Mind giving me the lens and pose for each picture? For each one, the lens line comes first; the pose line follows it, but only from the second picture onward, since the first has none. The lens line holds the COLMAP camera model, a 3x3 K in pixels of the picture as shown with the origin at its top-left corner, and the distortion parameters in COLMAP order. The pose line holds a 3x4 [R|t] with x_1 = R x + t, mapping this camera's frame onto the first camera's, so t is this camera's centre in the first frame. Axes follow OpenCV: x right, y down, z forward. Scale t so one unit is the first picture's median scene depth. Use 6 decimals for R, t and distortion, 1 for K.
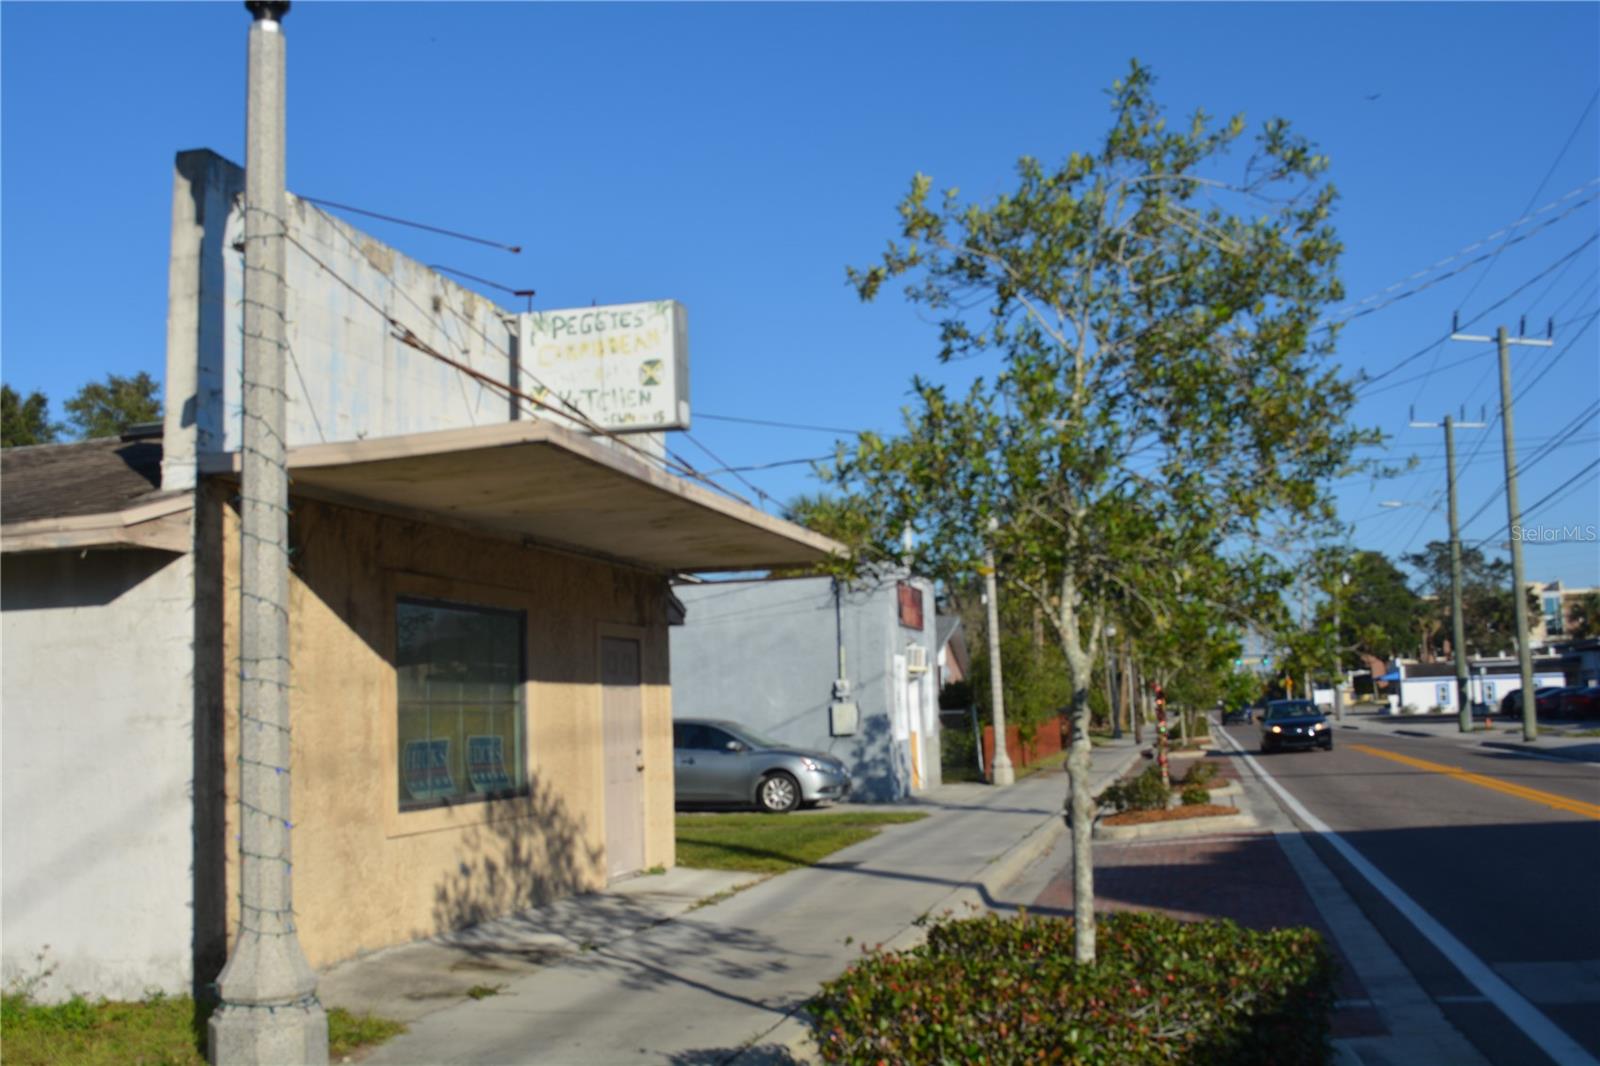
lens RADIAL K [[1598.6, 0, 800.2], [0, 1598.6, 531.5], [0, 0, 1]] dist [-0.057380, 0.000000]
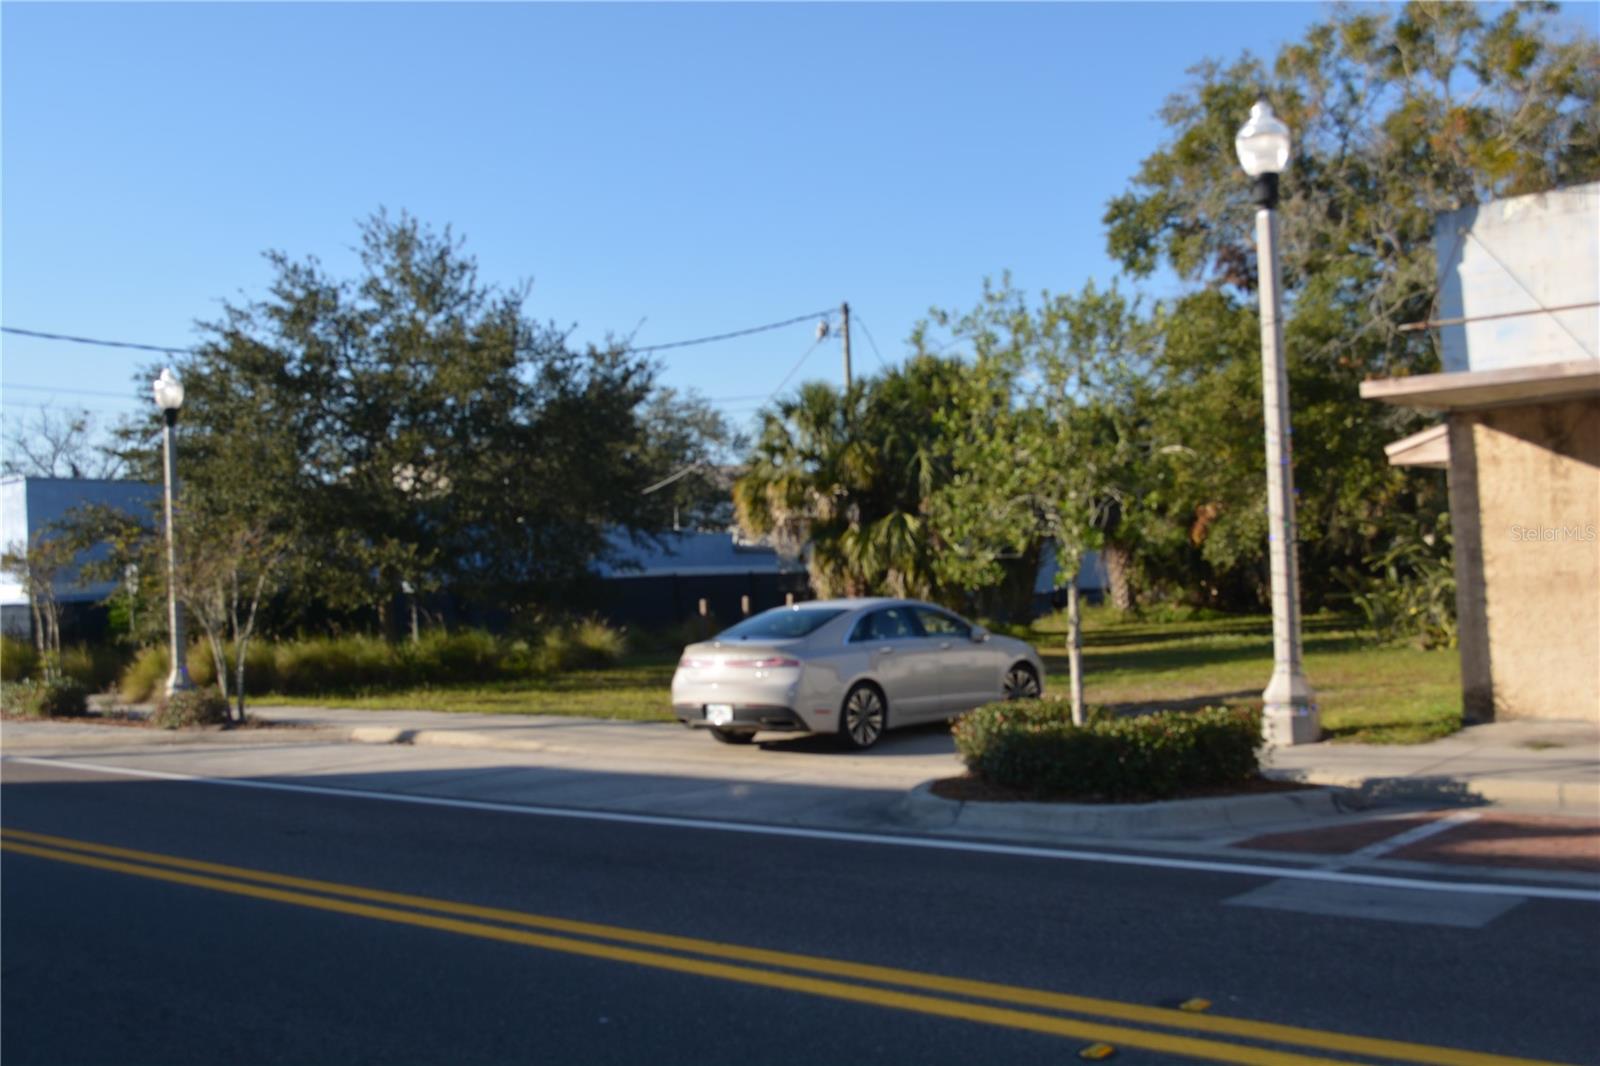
lens RADIAL K [[1598.6, 0, 804.5], [0, 1598.6, 543.9], [0, 0, 1]] dist [-0.057380, 0.000000]
pose [[-0.436214, 0.030485, -0.899327, 1.041527], [0.164507, 0.985284, -0.046395, 0.048912], [0.884678, -0.168184, -0.434809, 0.799482]]
